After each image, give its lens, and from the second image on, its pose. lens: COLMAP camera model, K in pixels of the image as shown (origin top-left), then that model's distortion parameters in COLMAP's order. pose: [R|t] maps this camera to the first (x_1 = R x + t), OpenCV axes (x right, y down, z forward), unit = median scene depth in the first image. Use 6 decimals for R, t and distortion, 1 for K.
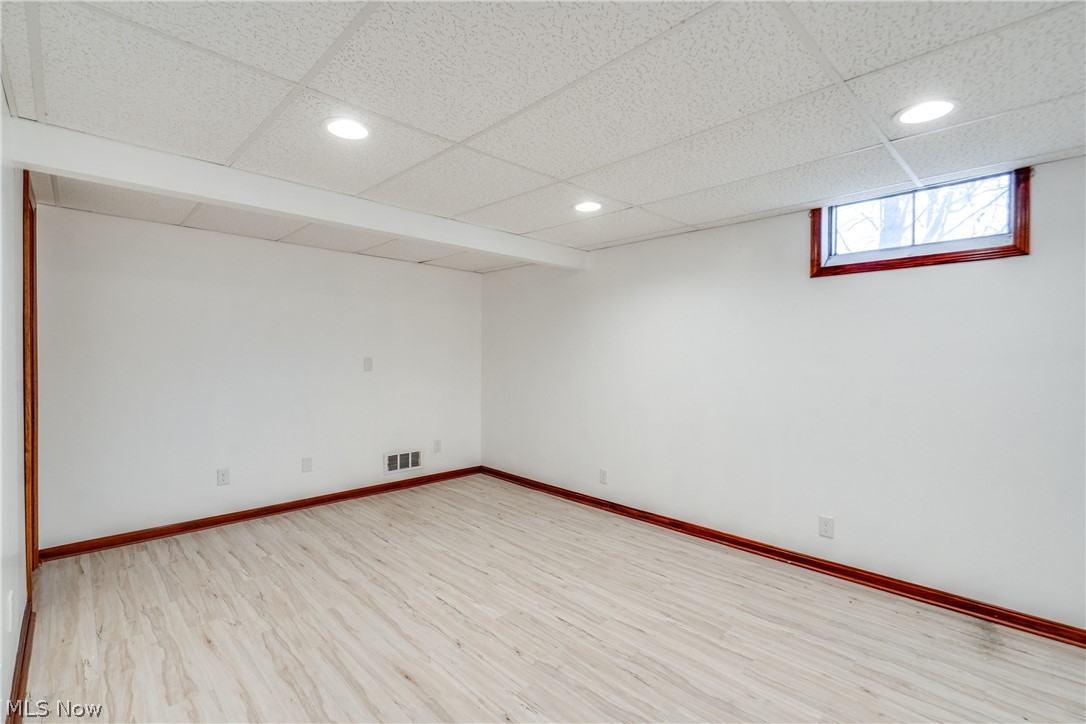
lens RADIAL K [[496.9, 0, 541.6], [0, 496.9, 368.3], [0, 0, 1]] dist [0.003422, 0.000148]
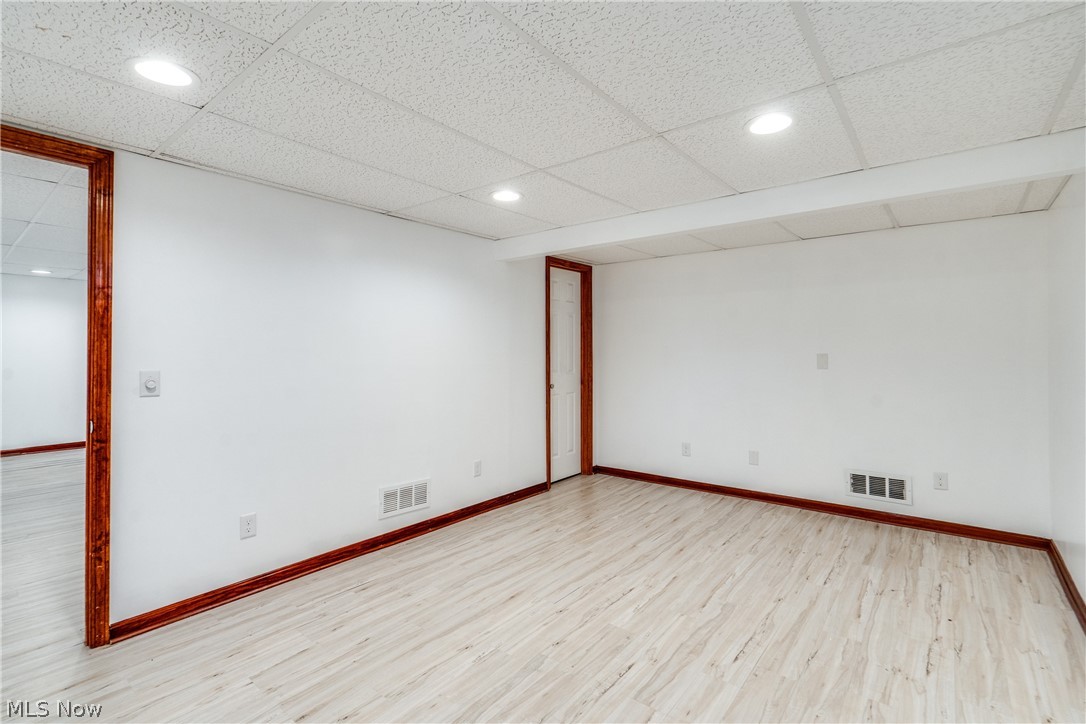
lens RADIAL K [[496.9, 0, 541.3], [0, 496.9, 351.8], [0, 0, 1]] dist [0.003422, 0.000148]
pose [[0.108415, -0.011737, -0.994036, 0.605031], [-0.018814, 0.999727, -0.013856, -0.004196], [0.993928, 0.020204, 0.108165, 0.533344]]
